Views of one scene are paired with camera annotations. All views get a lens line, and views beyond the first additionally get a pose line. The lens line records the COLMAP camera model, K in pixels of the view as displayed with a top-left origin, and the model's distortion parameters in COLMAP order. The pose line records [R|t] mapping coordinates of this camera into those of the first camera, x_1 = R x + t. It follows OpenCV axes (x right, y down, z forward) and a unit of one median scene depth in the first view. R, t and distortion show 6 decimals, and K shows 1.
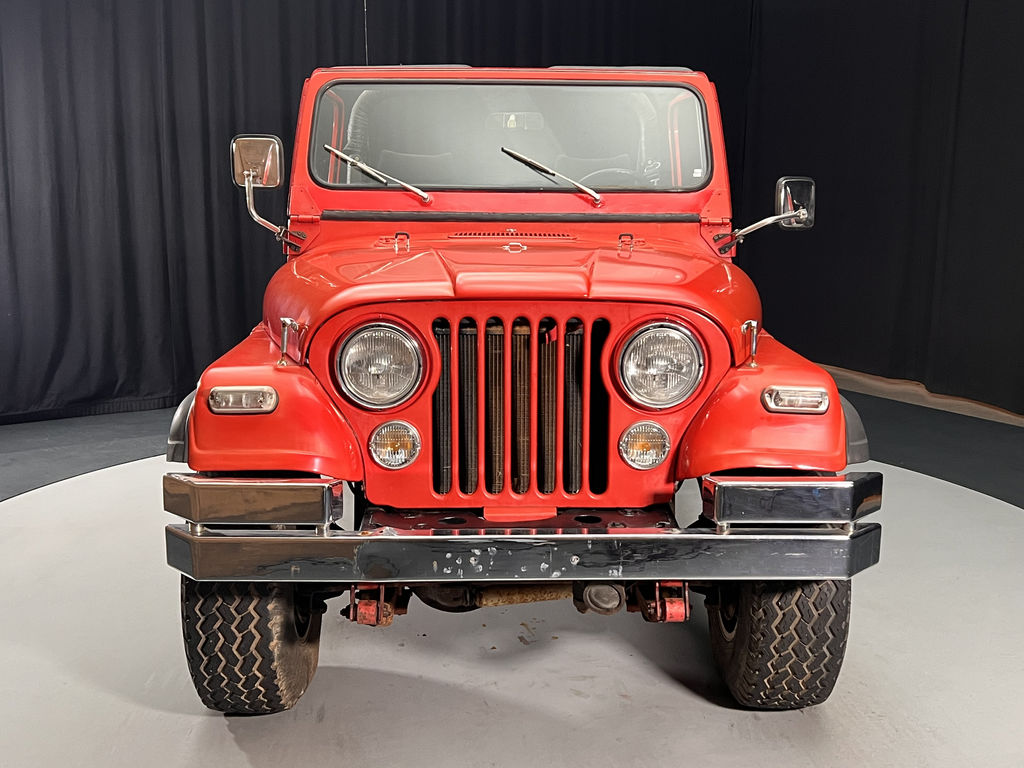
lens RADIAL K [[1155.6, 0, 512.4], [0, 1155.6, 391.1], [0, 0, 1]] dist [0.133598, 0.000000]
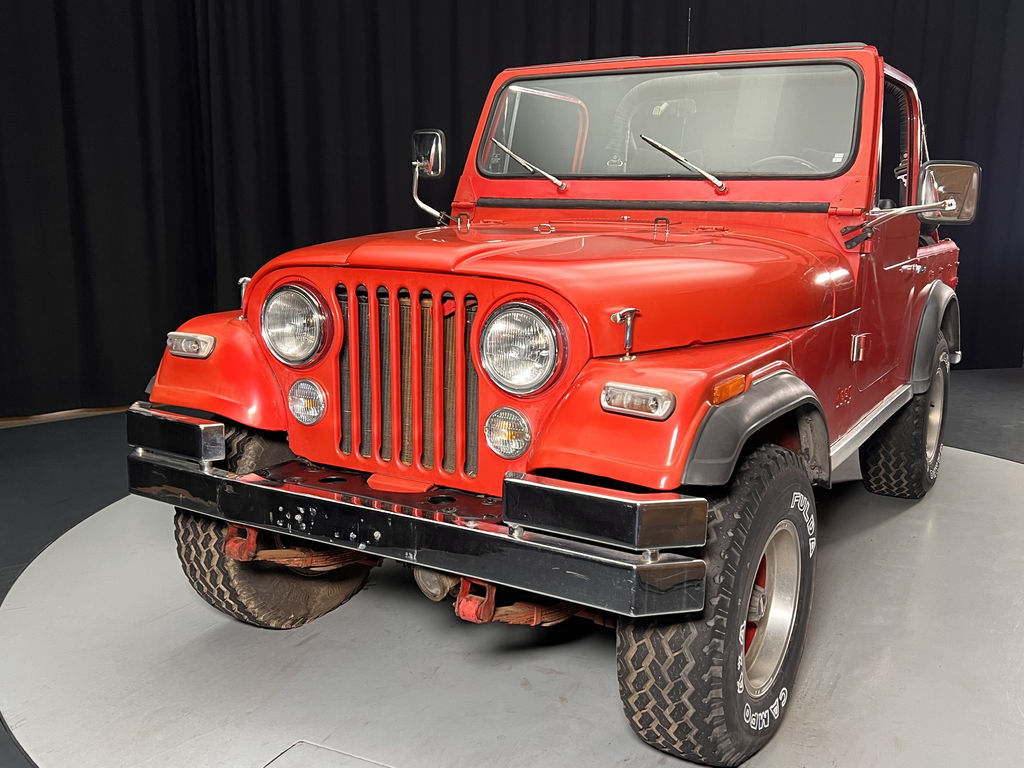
lens RADIAL K [[1009.1, 0, 511.1], [0, 1009.1, 380.8], [0, 0, 1]] dist [0.056698, 0.000000]
pose [[0.841242, 0.102906, -0.530774, 0.533978], [-0.105973, 0.994060, 0.024768, -0.015023], [0.530171, 0.035412, 0.847151, 0.303566]]
